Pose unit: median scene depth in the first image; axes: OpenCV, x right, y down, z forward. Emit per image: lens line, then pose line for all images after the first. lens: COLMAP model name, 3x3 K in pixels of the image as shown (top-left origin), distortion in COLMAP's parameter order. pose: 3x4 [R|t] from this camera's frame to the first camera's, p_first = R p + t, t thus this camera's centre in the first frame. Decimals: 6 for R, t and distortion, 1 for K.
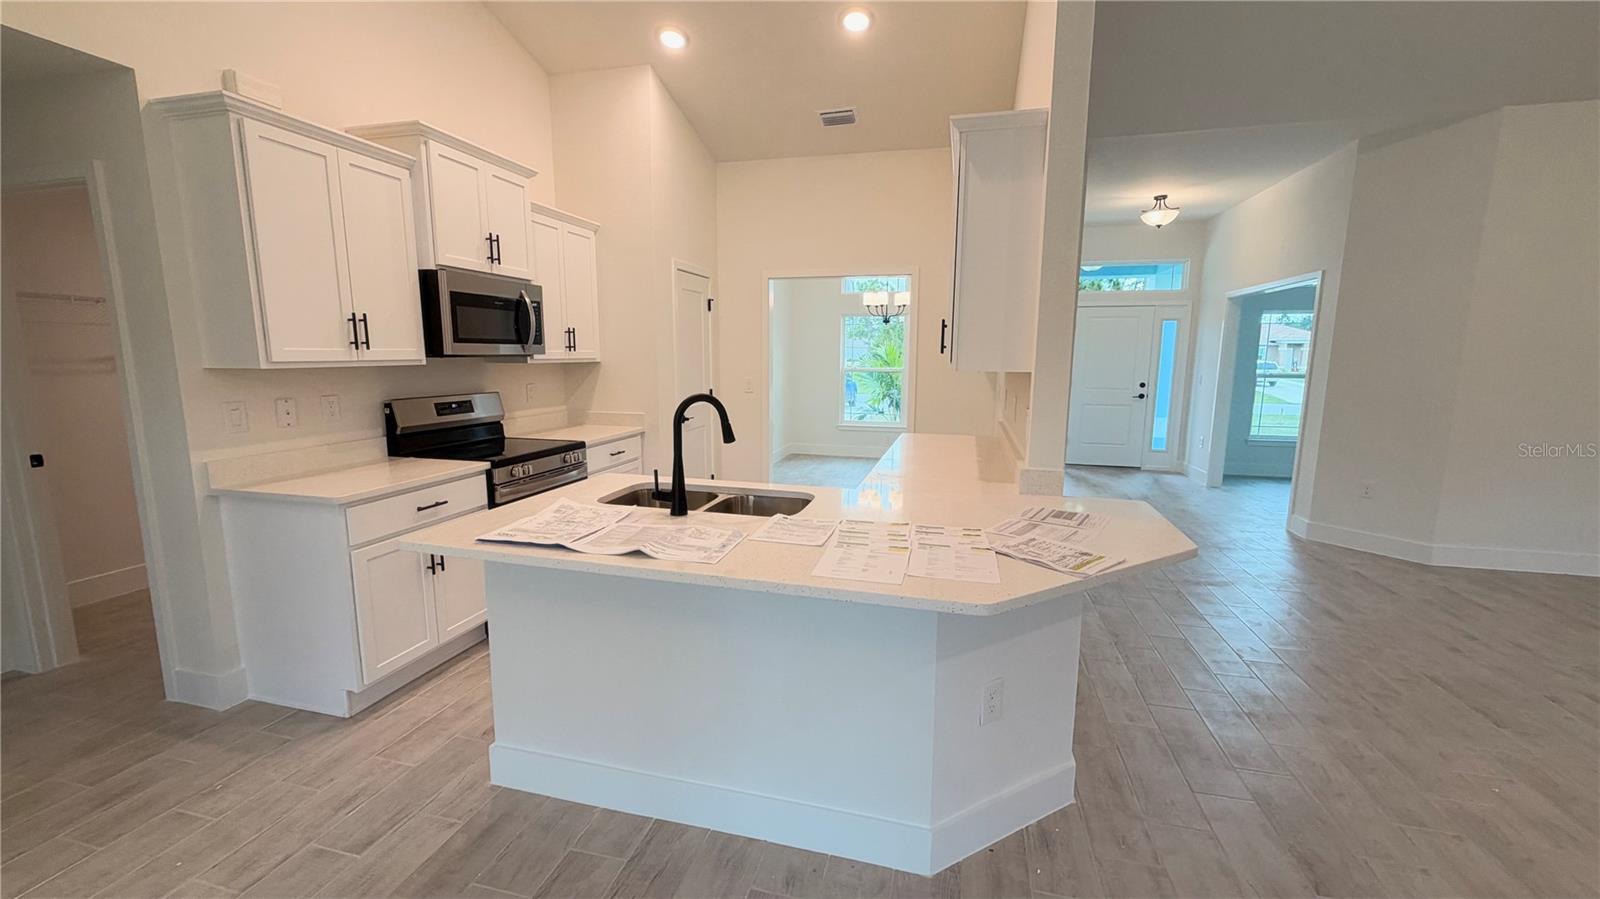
lens RADIAL K [[644.1, 0, 800.0], [0, 644.1, 449.5], [0, 0, 1]] dist [-0.001282, -0.000279]
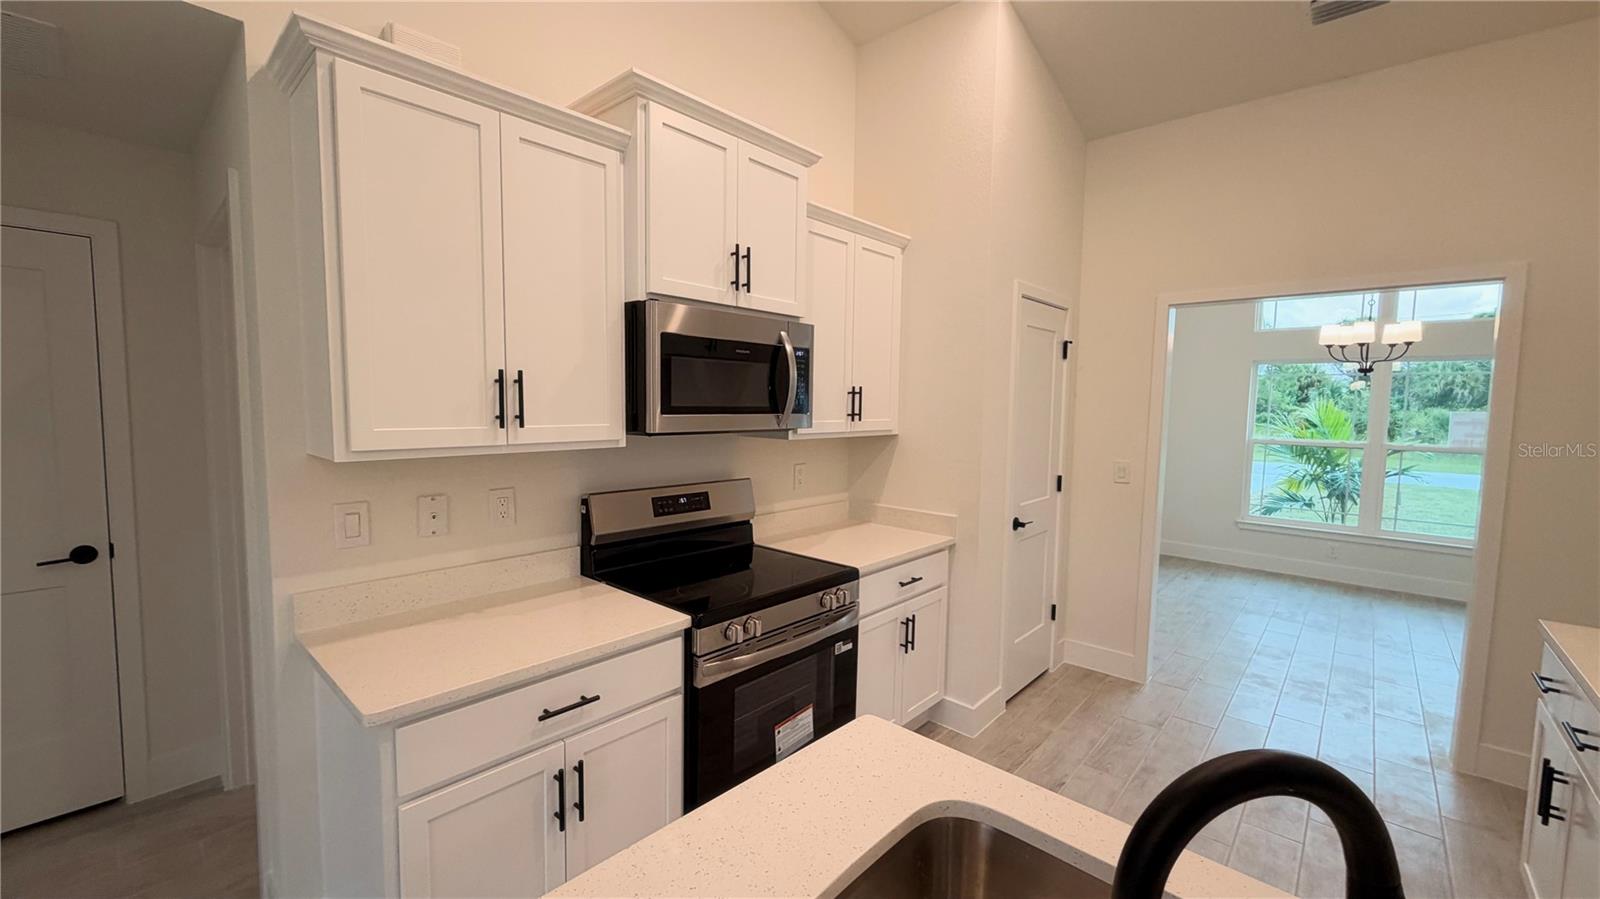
lens RADIAL K [[644.1, 0, 800.0], [0, 644.1, 449.5], [0, 0, 1]] dist [-0.001282, -0.000279]
pose [[0.888200, 0.044578, -0.457288, -0.112823], [-0.079699, 0.995142, -0.057791, -0.093124], [0.452491, 0.087775, 0.887439, 0.443490]]
